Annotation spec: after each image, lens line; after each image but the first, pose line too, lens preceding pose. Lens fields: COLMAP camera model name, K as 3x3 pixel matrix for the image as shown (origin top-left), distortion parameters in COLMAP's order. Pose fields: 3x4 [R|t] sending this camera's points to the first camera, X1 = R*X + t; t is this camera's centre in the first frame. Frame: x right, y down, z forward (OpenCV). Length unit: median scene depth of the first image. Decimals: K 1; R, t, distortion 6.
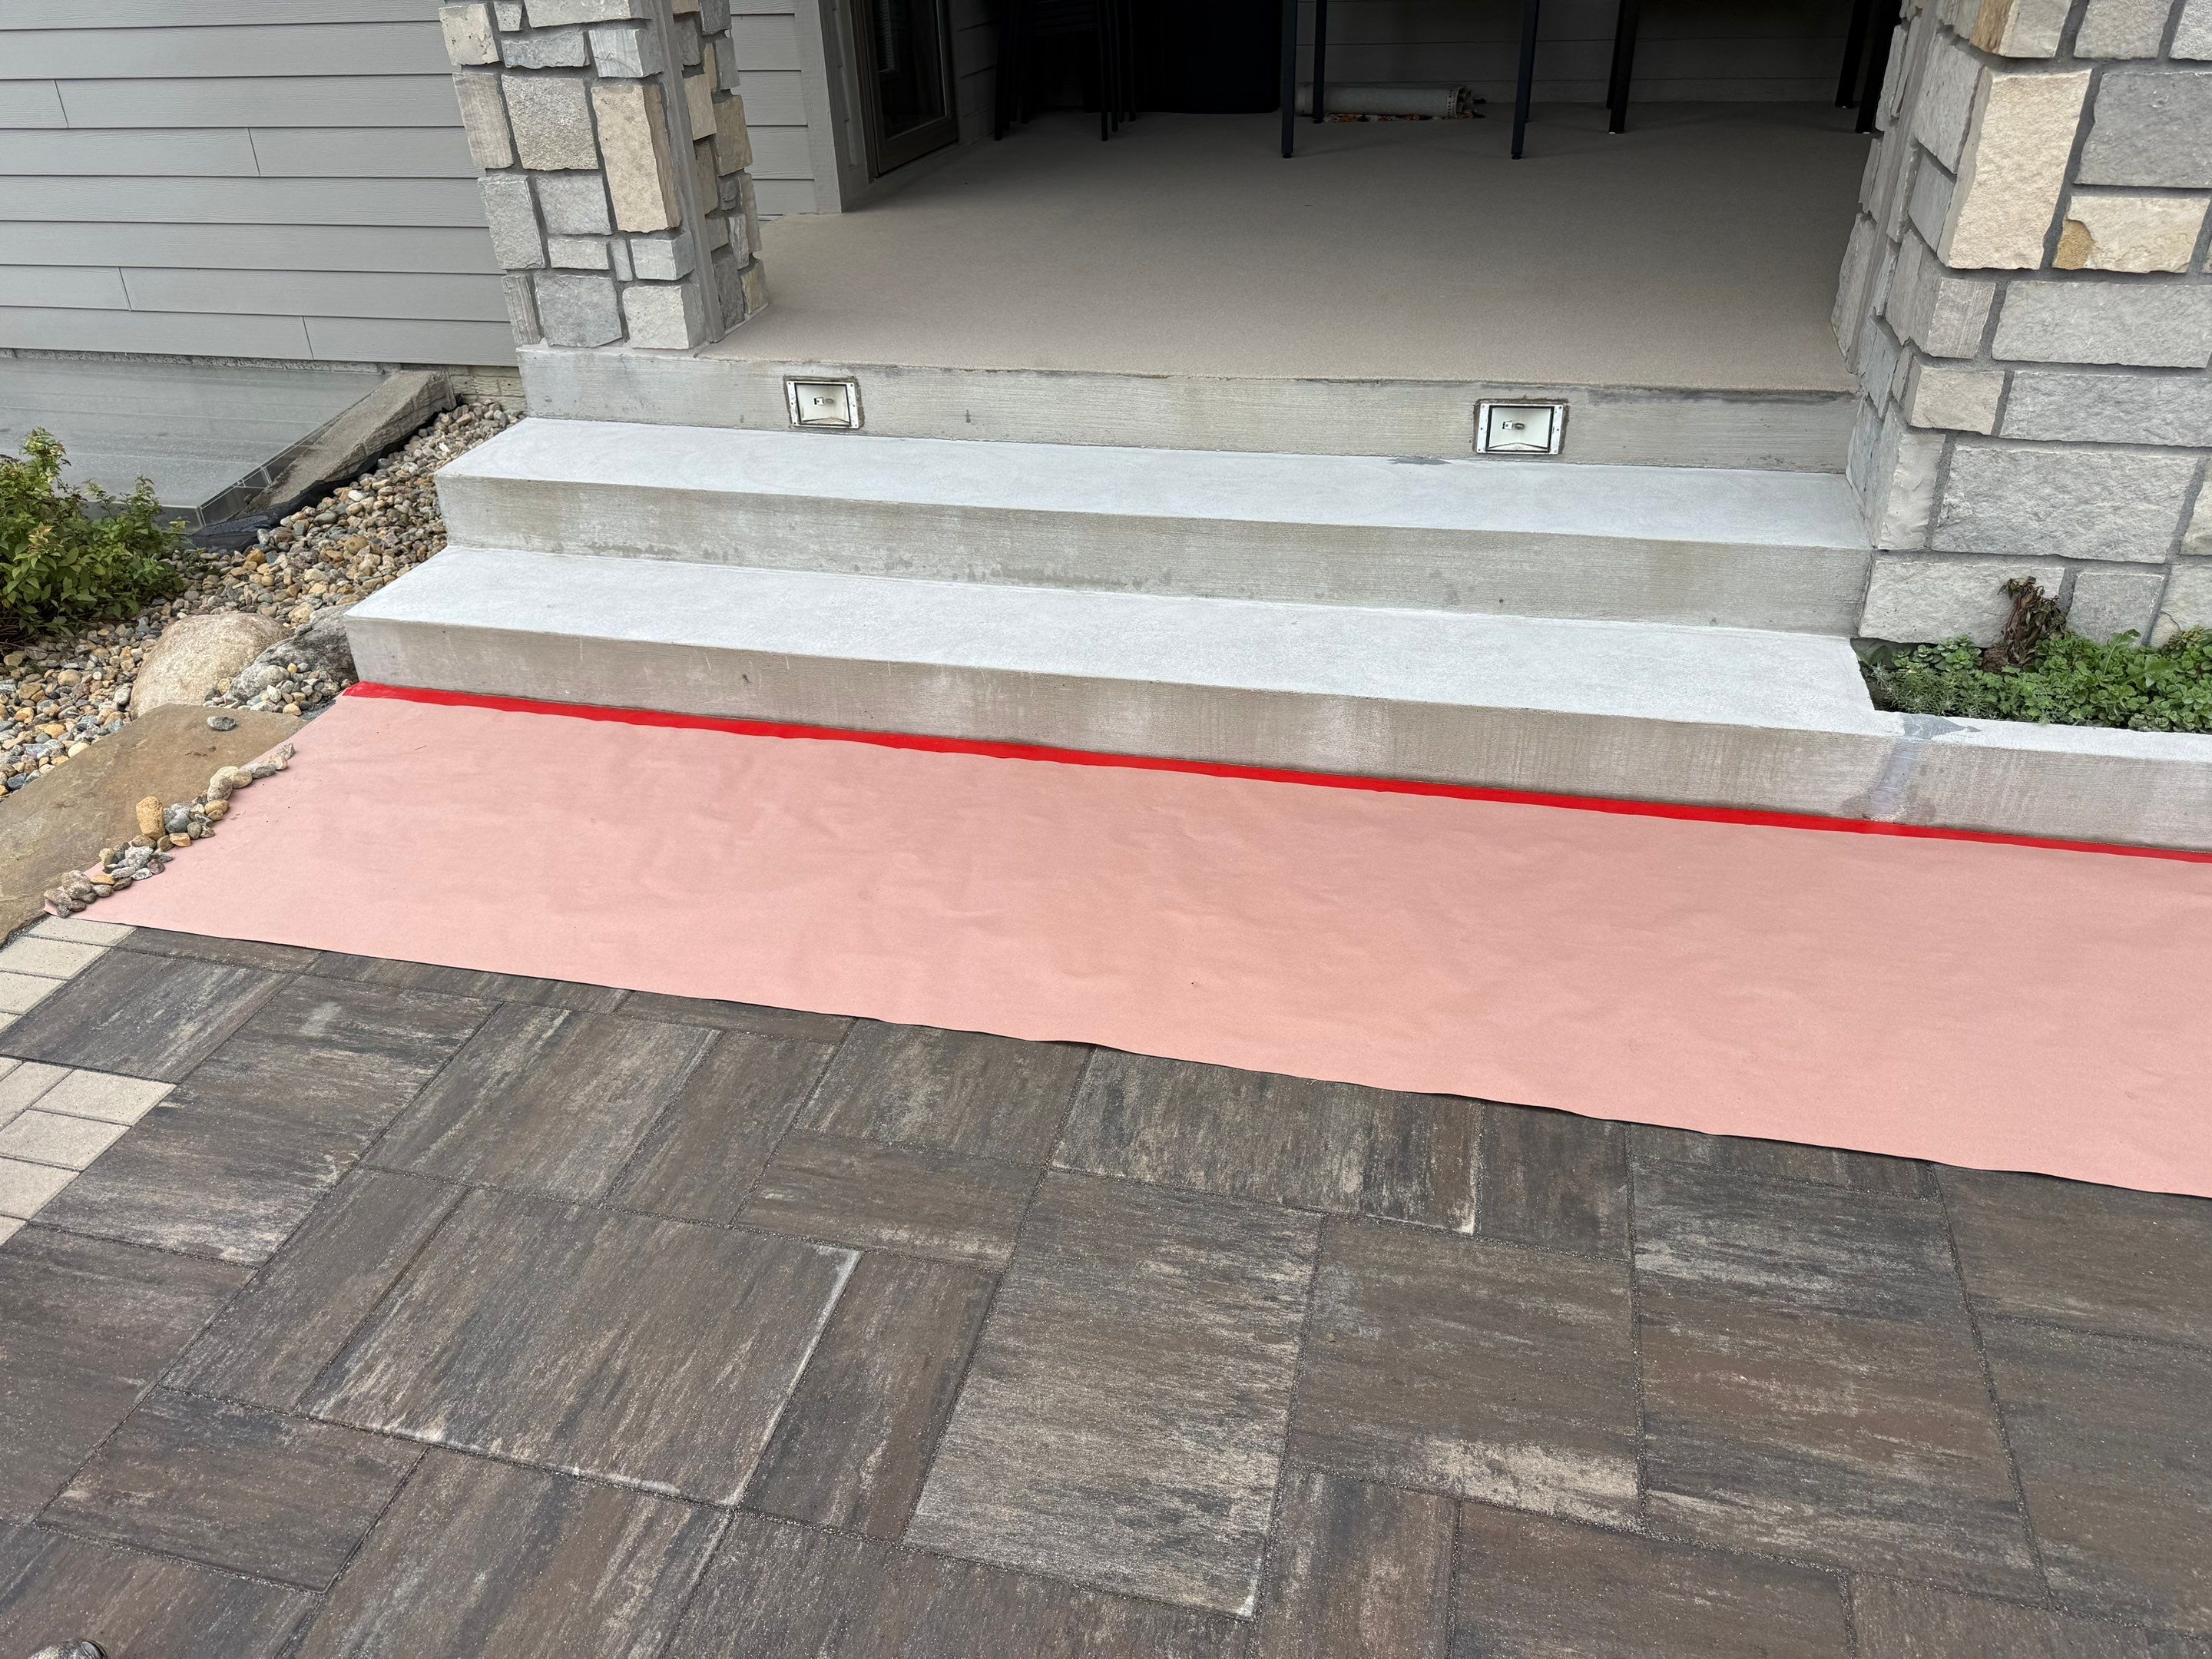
lens RADIAL K [[1569.8, 0, 1091.9], [0, 1569.8, 839.8], [0, 0, 1]] dist [0.010725, -0.011021]
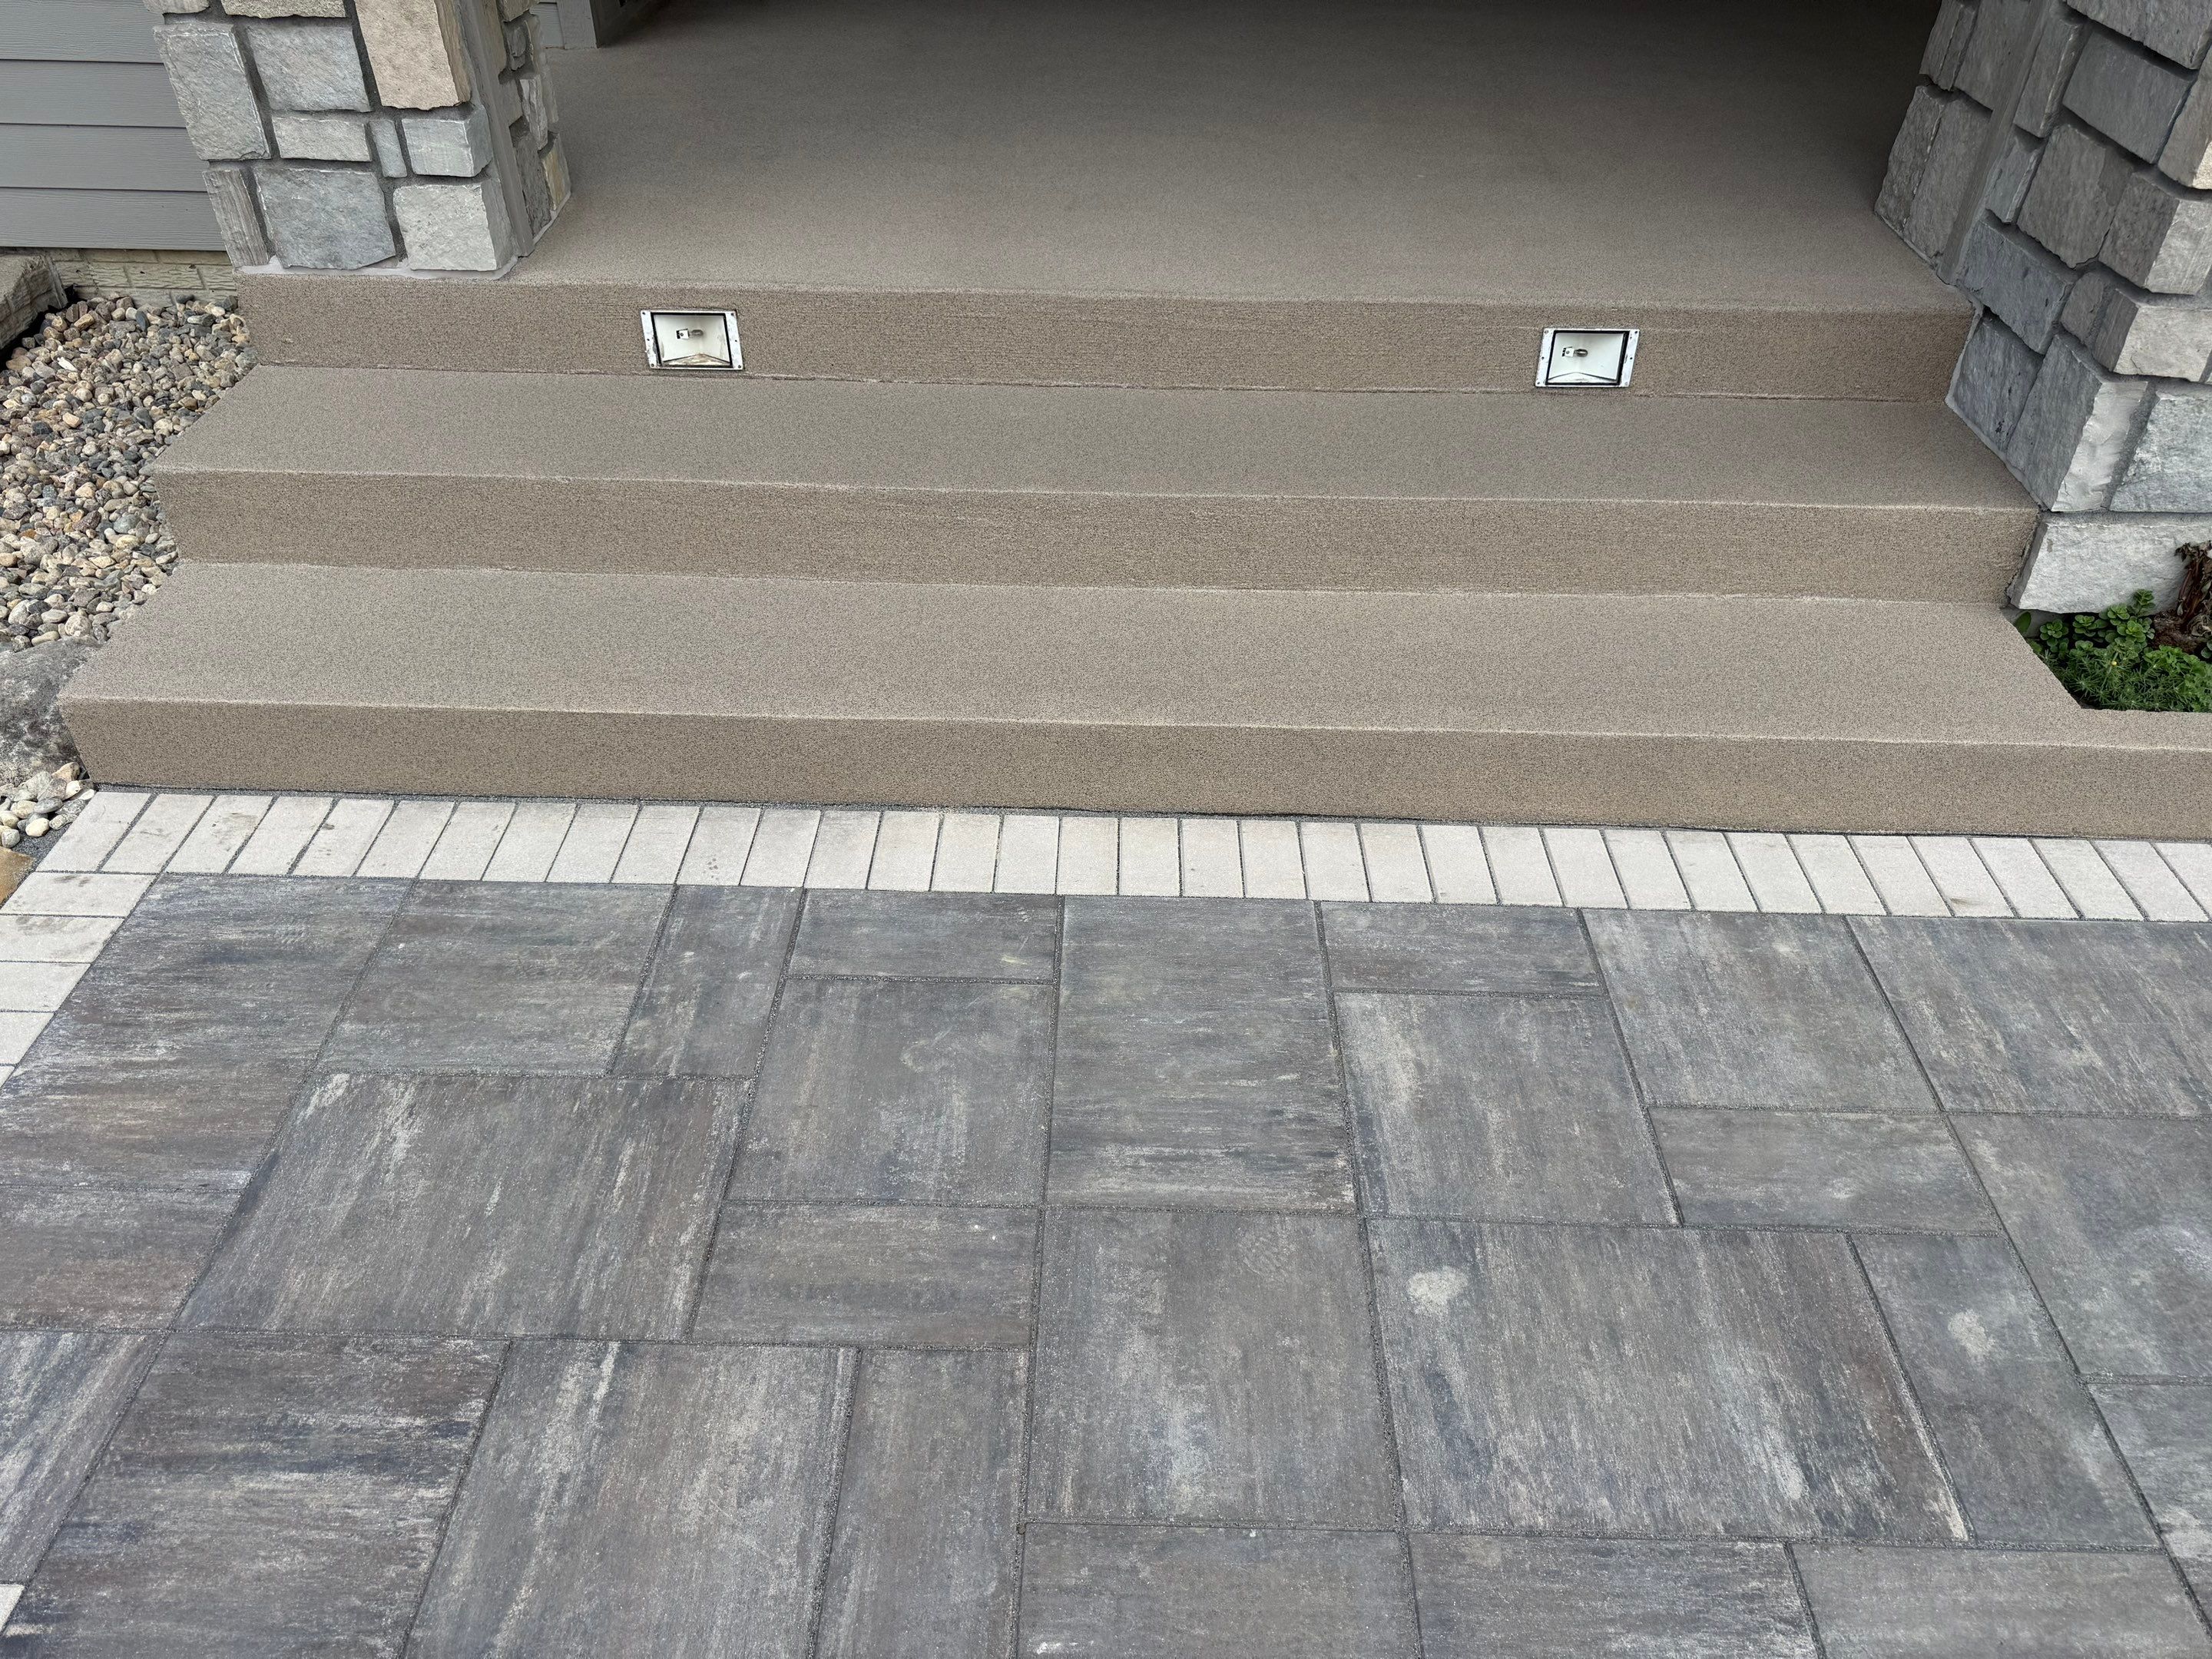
lens RADIAL K [[1574.4, 0, 1107.5], [0, 1574.4, 836.4], [0, 0, 1]] dist [0.003294, -0.003537]
pose [[0.972443, -0.101279, 0.209995, -0.208880], [0.076675, 0.989542, 0.122181, -0.154181], [-0.220173, -0.102713, 0.970038, 0.254059]]
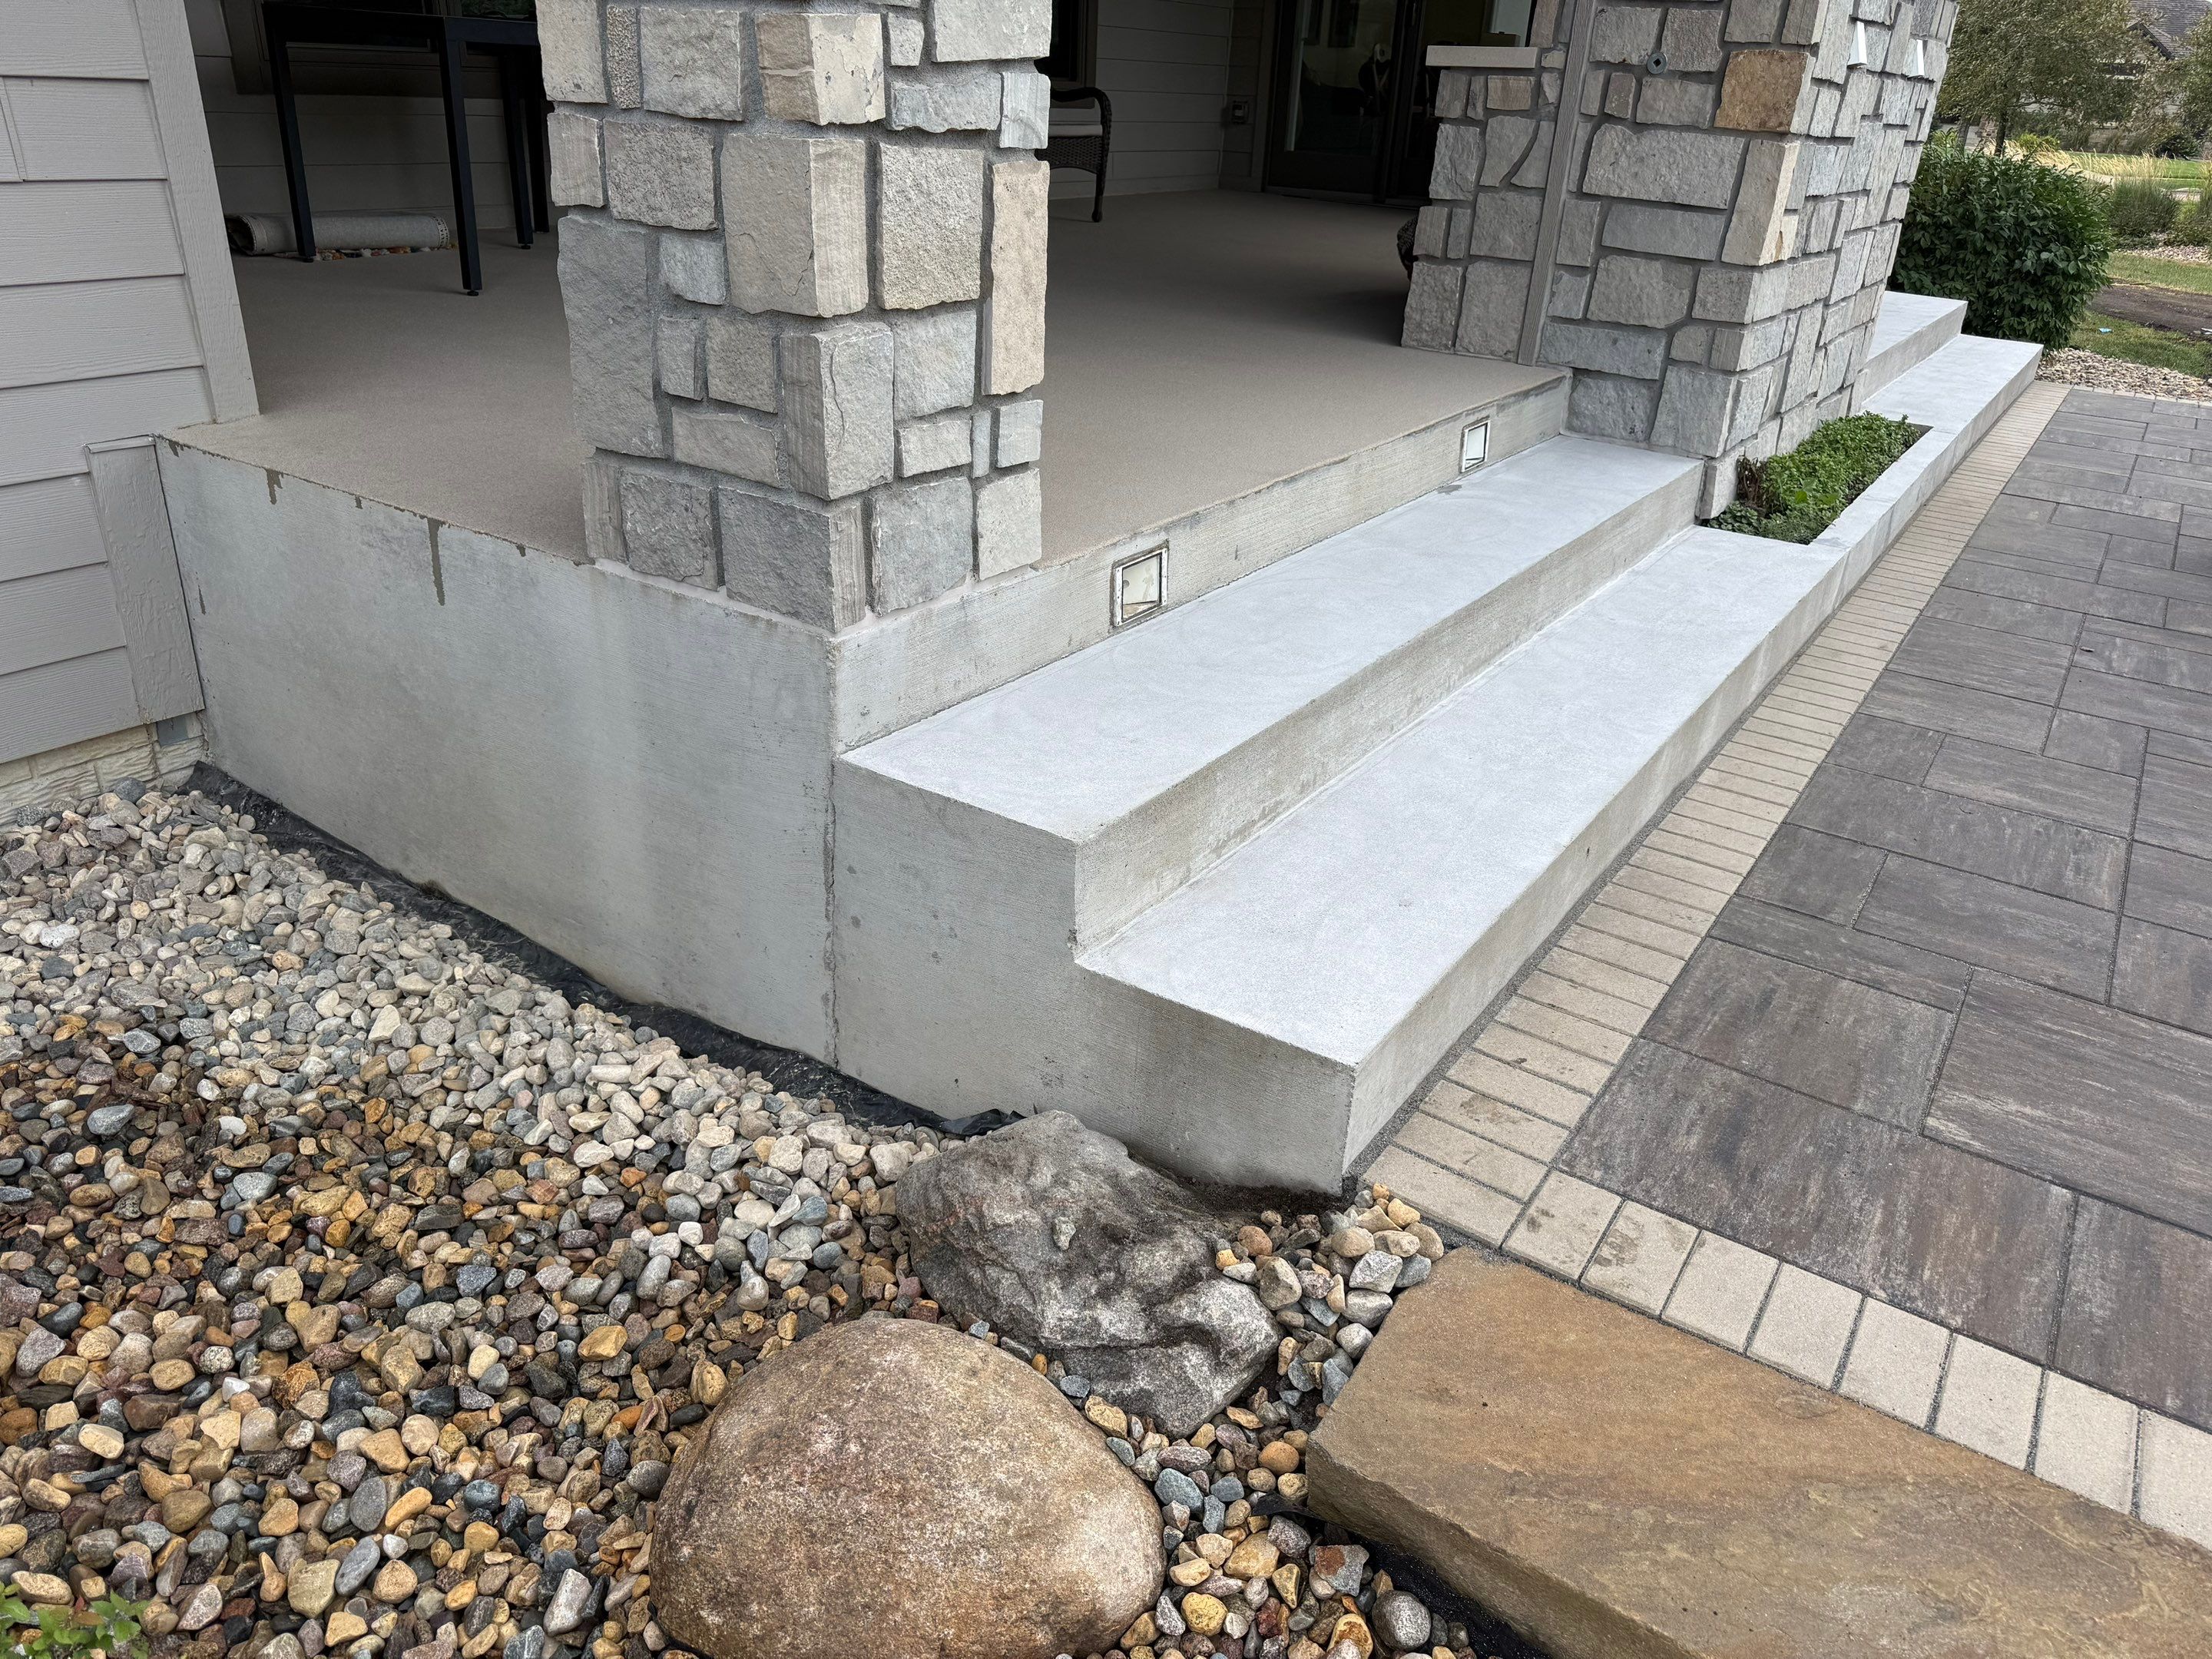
lens RADIAL K [[1558.9, 0, 1092.4], [0, 1558.9, 857.2], [0, 0, 1]] dist [0.054175, -0.066321]
pose [[0.326997, -0.374765, 0.867539, -1.129720], [0.443432, 0.871518, 0.209344, -0.430829], [-0.834531, 0.316240, 0.451166, 0.944313]]
